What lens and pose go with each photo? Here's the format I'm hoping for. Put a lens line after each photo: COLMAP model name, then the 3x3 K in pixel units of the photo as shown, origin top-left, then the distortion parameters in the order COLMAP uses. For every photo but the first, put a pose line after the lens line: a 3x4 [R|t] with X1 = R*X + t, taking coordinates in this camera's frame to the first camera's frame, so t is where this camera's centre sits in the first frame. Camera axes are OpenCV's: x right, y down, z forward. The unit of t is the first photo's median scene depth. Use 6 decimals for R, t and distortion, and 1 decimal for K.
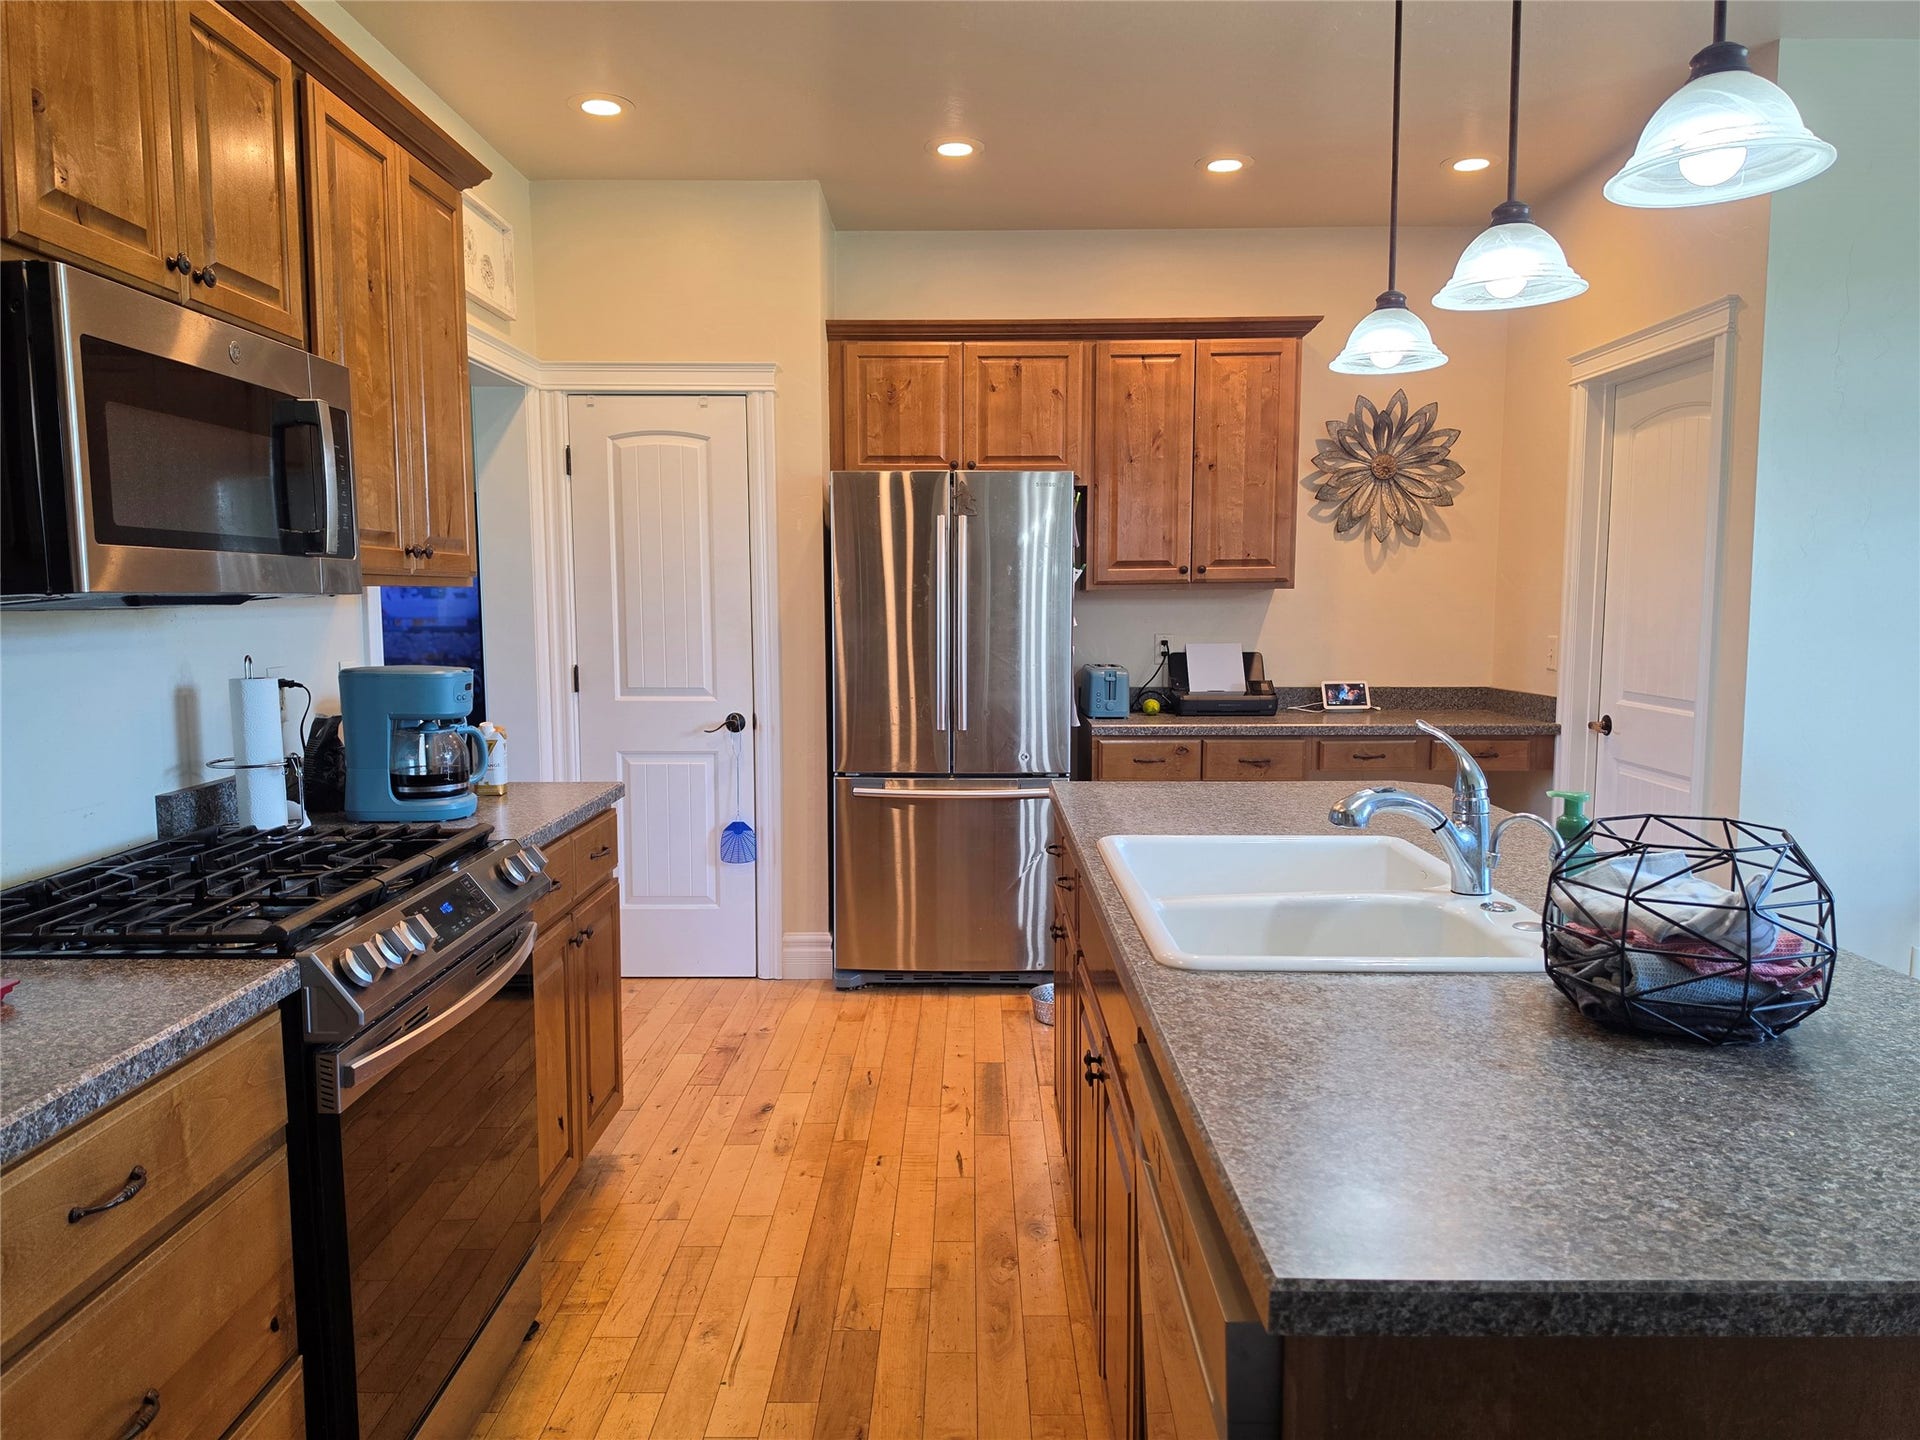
lens RADIAL K [[1293.9, 0, 958.2], [0, 1293.9, 721.5], [0, 0, 1]] dist [0.006624, 0.000725]
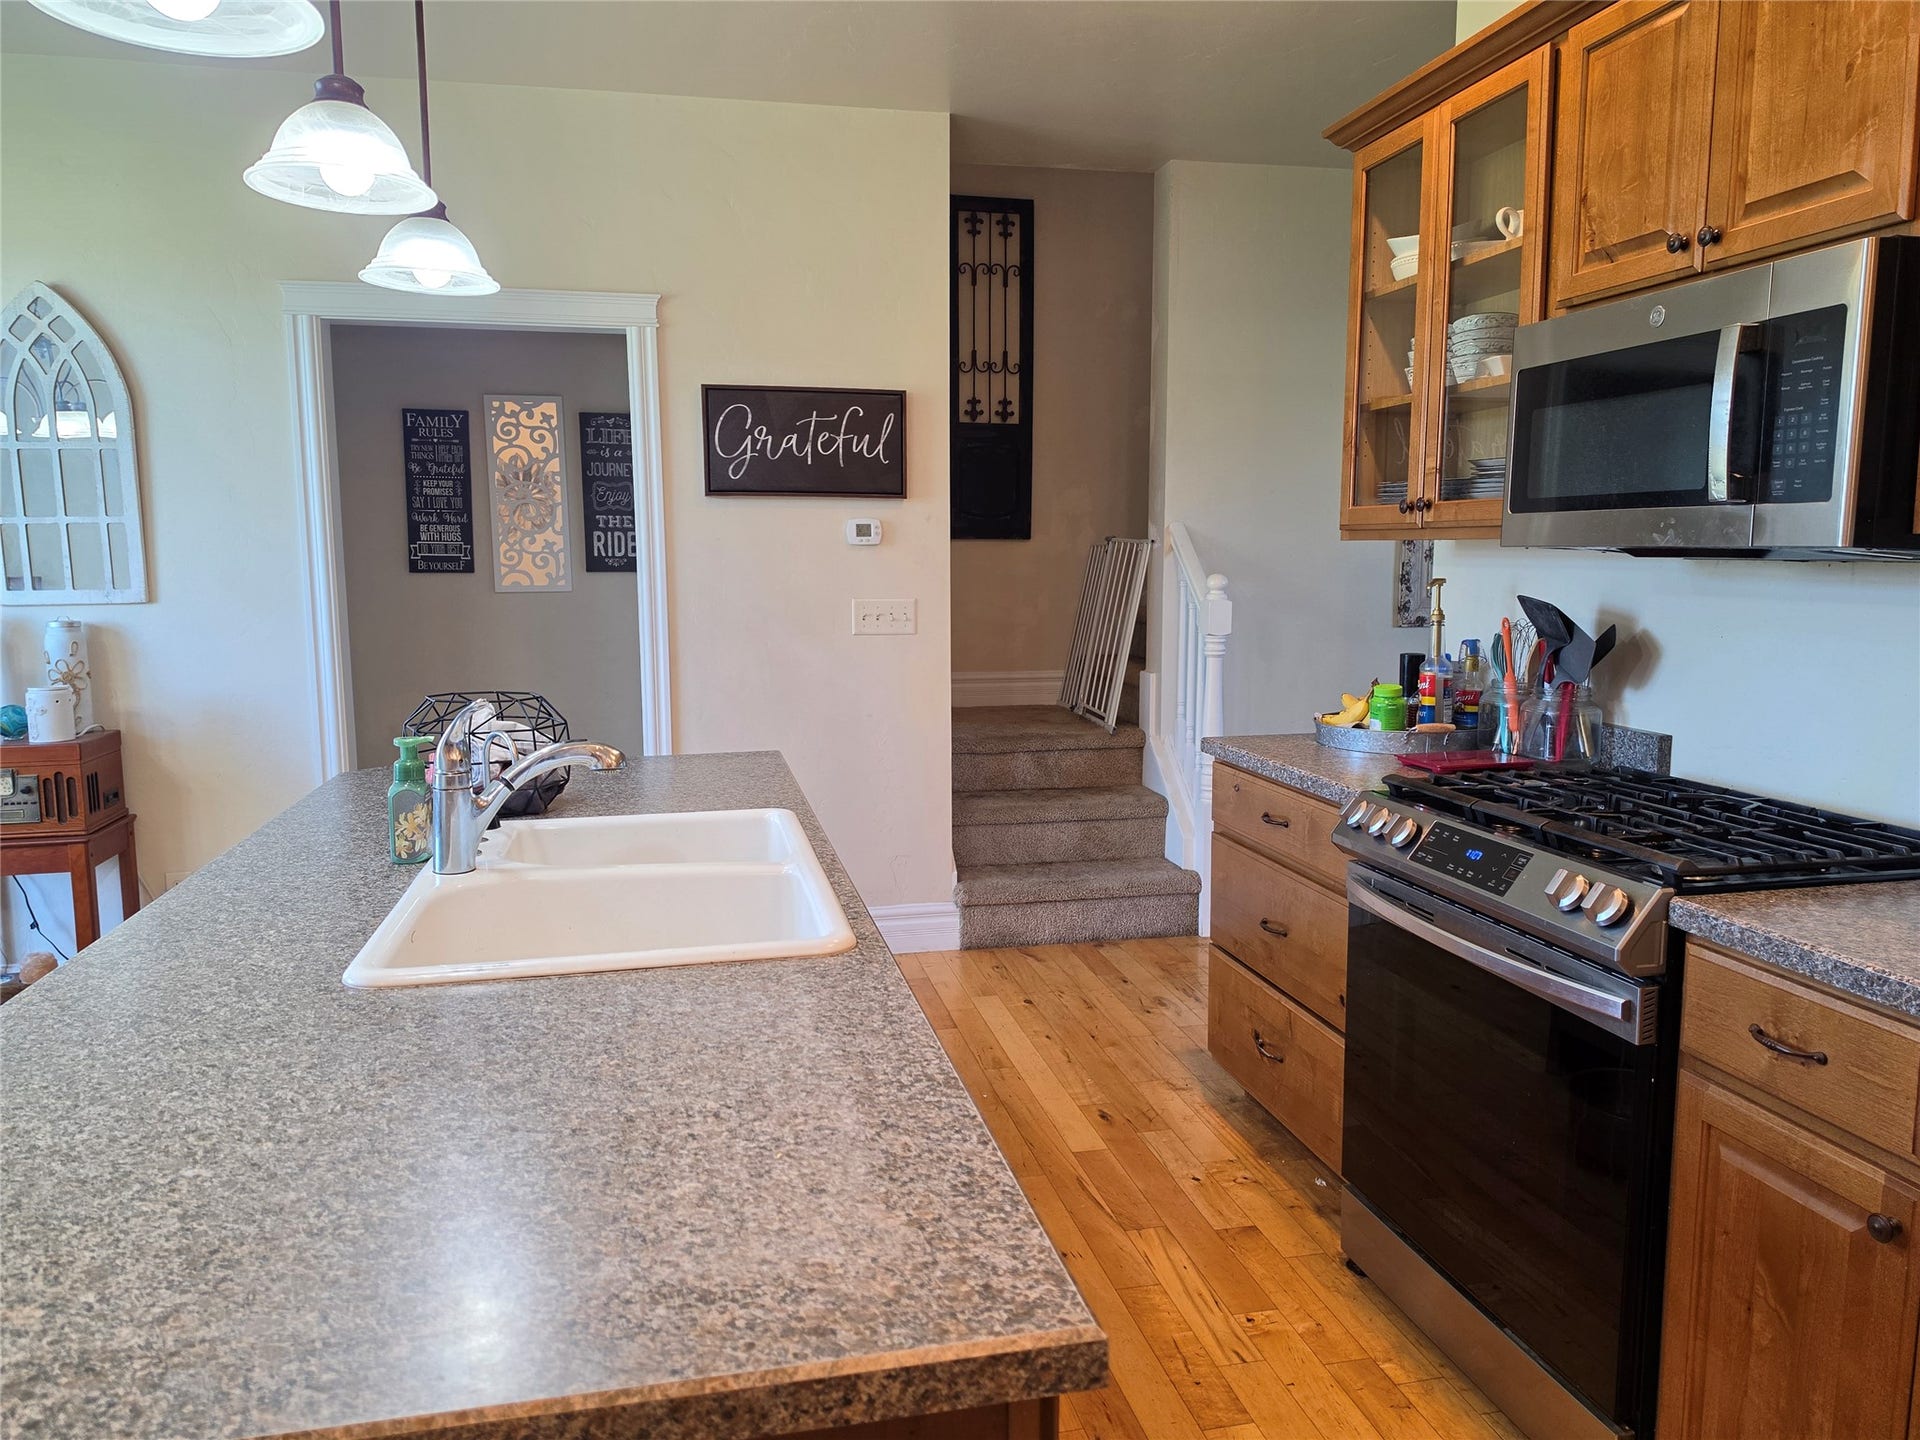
lens RADIAL K [[1293.9, 0, 957.6], [0, 1293.9, 724.6], [0, 0, 1]] dist [0.006624, 0.000725]
pose [[-0.974786, 0.036250, -0.220178, 0.335786], [-0.013238, 0.975583, 0.219230, -0.179161], [0.222749, 0.216617, -0.950505, 1.865862]]
